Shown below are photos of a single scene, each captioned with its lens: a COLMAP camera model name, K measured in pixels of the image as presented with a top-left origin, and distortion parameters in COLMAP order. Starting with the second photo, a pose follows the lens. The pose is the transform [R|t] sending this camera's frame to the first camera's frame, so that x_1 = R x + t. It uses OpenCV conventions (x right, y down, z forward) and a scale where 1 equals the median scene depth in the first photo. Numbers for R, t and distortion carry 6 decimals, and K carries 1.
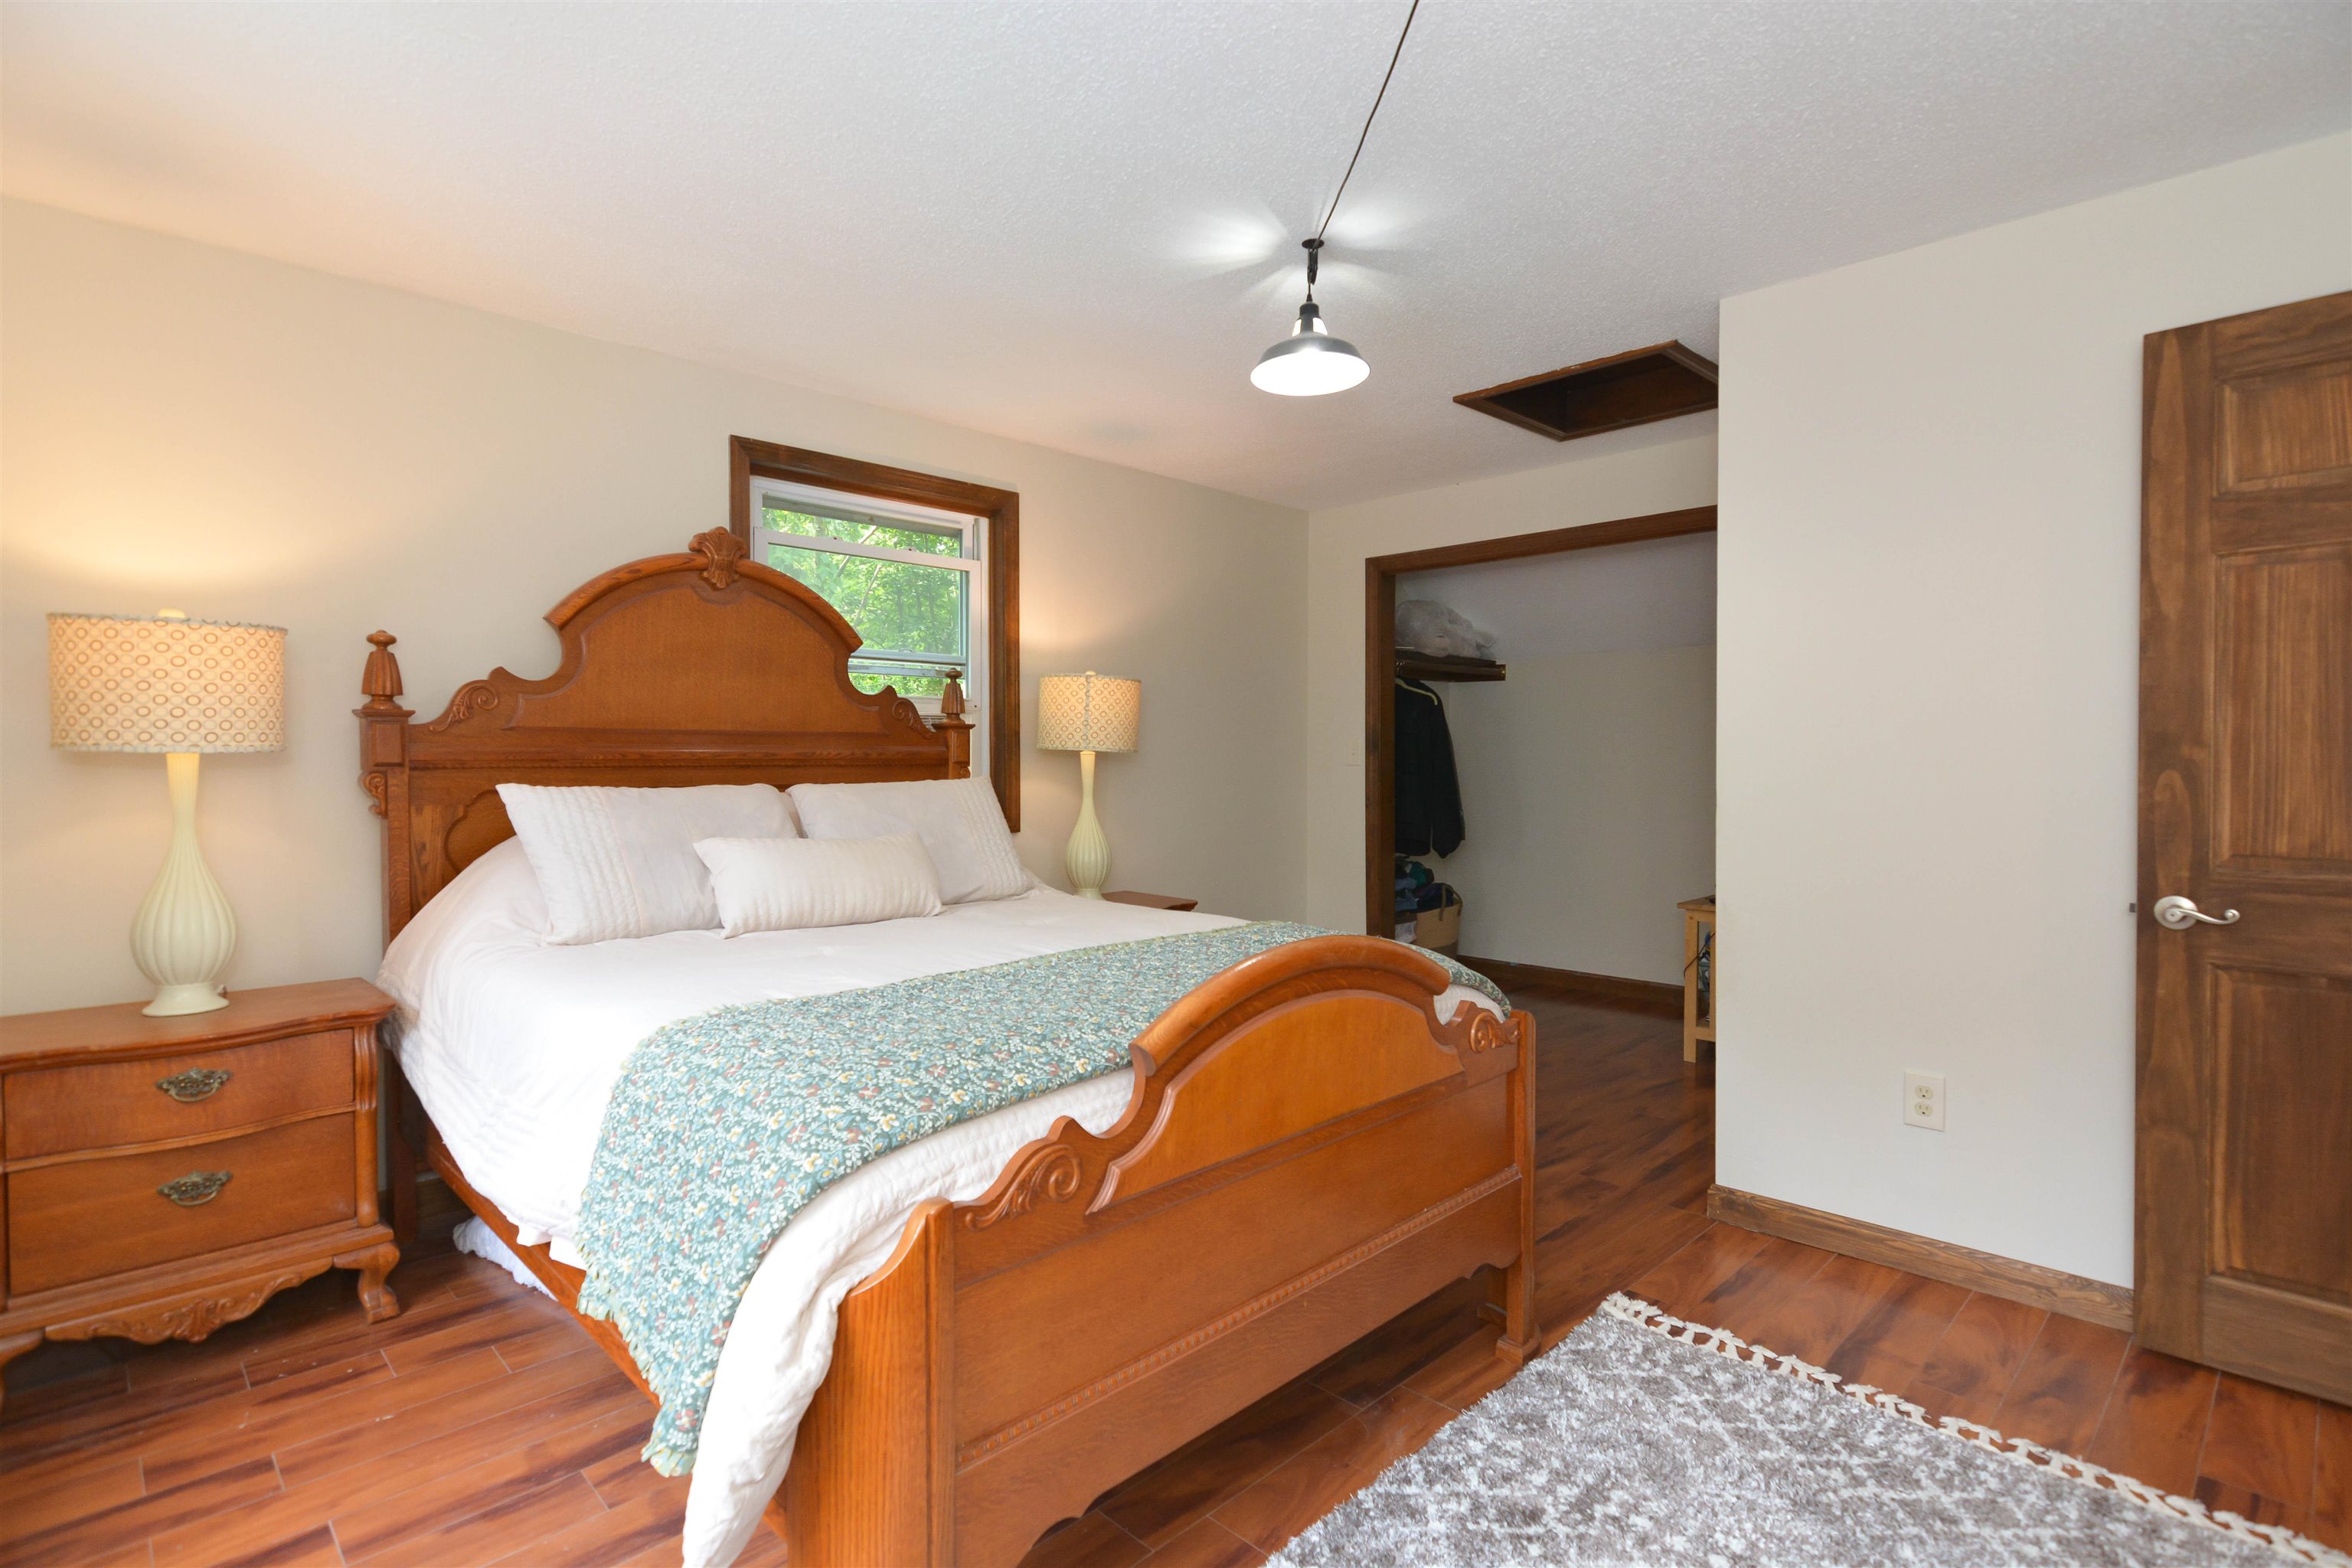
lens RADIAL K [[1128.8, 0, 1174.8], [0, 1128.8, 762.7], [0, 0, 1]] dist [0.000984, -0.000286]
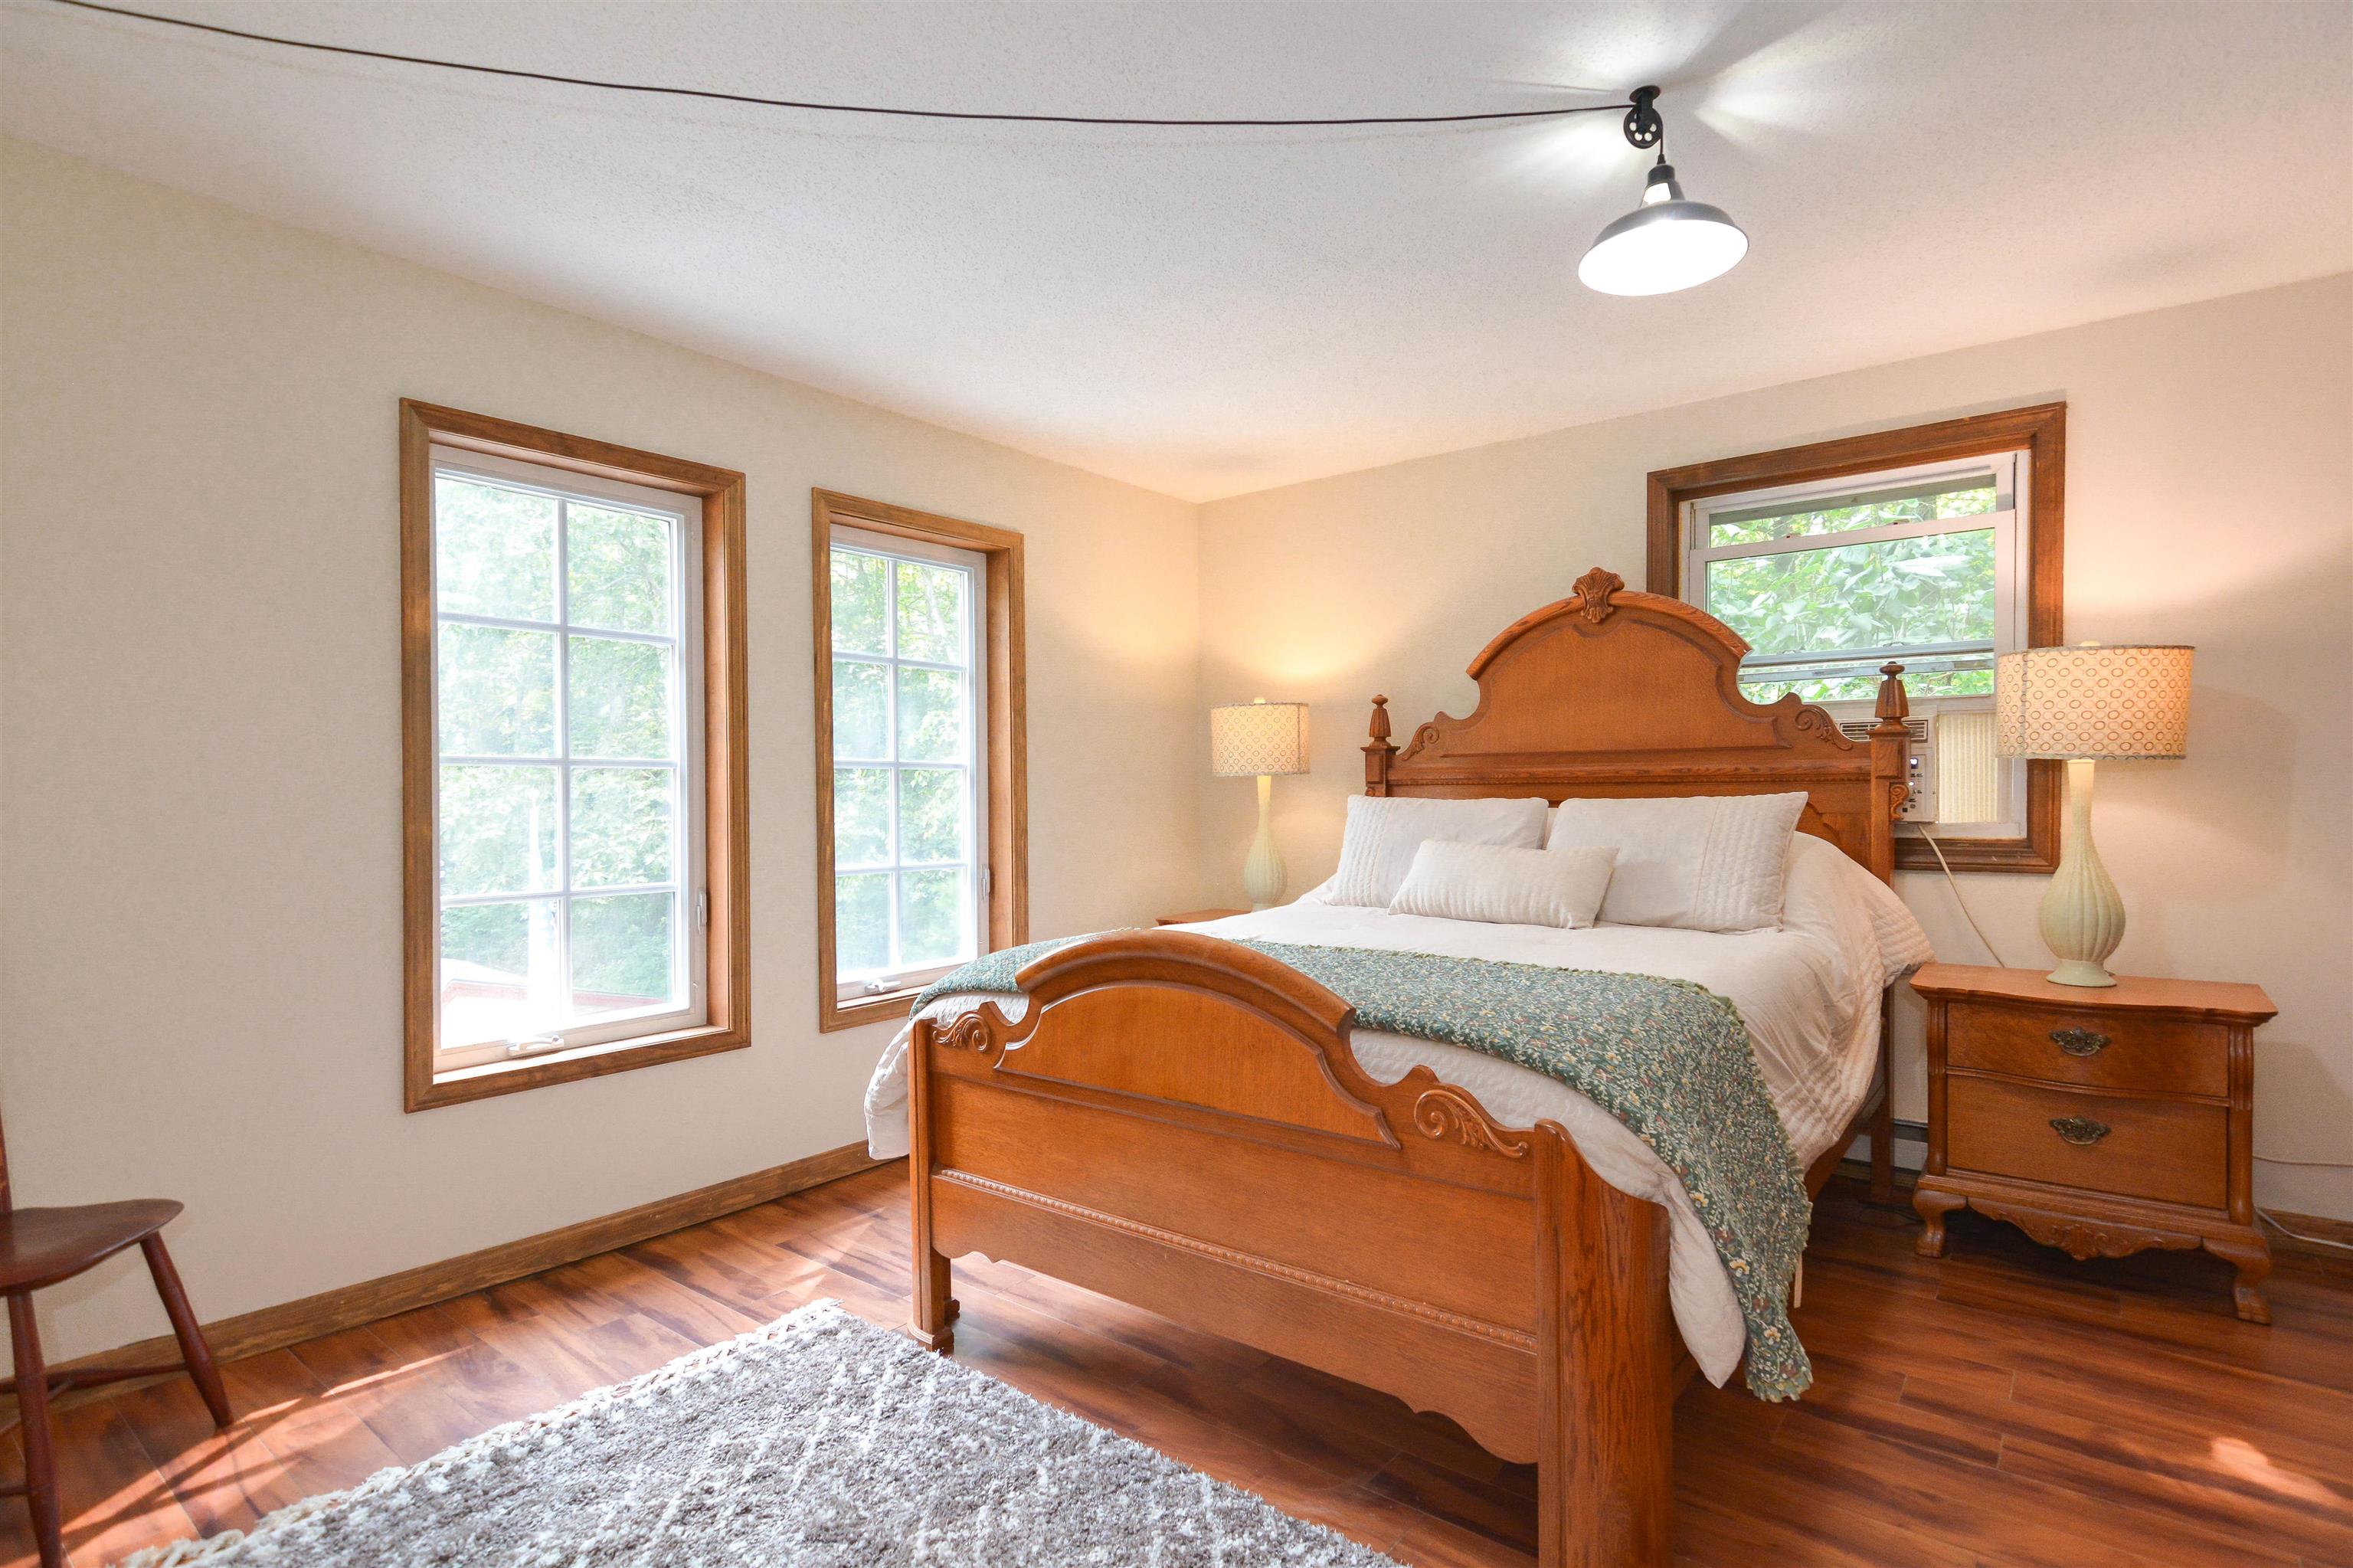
lens RADIAL K [[1120.6, 0, 1196.4], [0, 1120.6, 787.8], [0, 0, 1]] dist [0.010558, -0.010711]
pose [[0.137030, -0.000288, -0.990567, 0.692869], [0.004506, 0.999990, 0.000332, 0.006425], [0.990557, -0.004509, 0.137030, 0.495798]]
